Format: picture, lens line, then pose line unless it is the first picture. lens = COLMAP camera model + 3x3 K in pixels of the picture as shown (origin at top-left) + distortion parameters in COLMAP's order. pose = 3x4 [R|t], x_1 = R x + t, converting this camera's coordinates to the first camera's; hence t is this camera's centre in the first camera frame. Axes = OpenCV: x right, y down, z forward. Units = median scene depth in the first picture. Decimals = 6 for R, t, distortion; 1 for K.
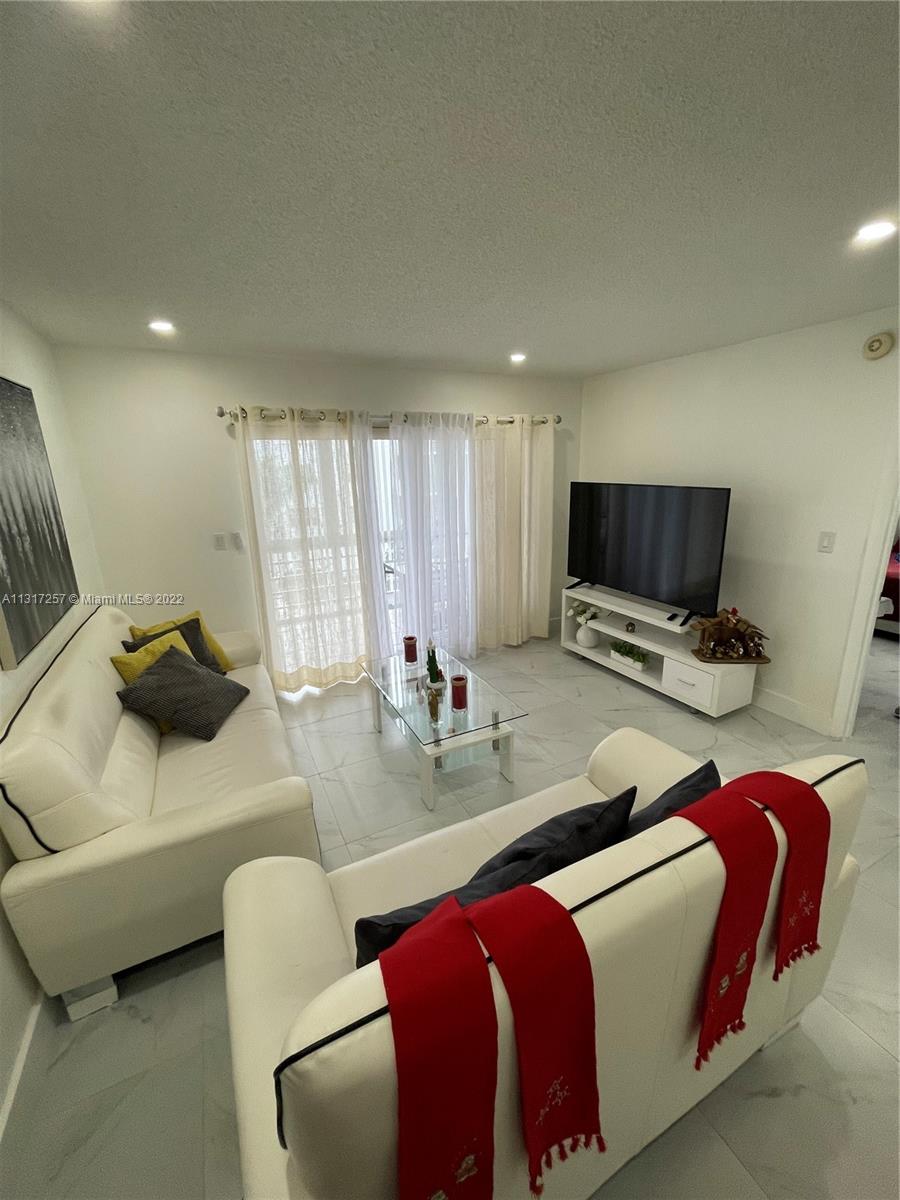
lens RADIAL K [[483.2, 0, 450.9], [0, 483.2, 601.7], [0, 0, 1]] dist [-0.001235, 0.001176]
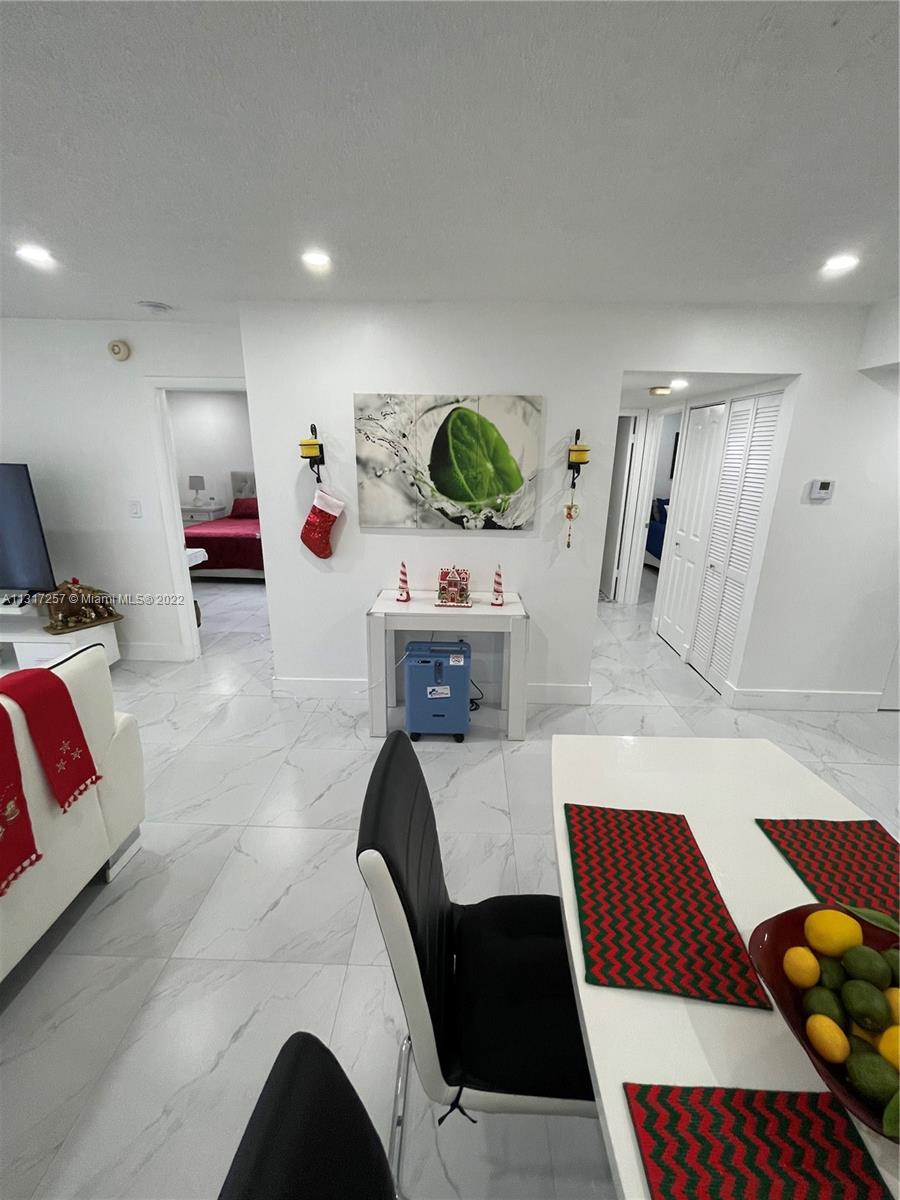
lens RADIAL K [[483.2, 0, 456.6], [0, 483.2, 599.8], [0, 0, 1]] dist [-0.001235, 0.001176]
pose [[0.459865, -0.227048, 0.858472, 0.050192], [0.206977, 0.967538, 0.145020, 0.079964], [-0.863530, 0.110994, 0.491931, -0.247788]]
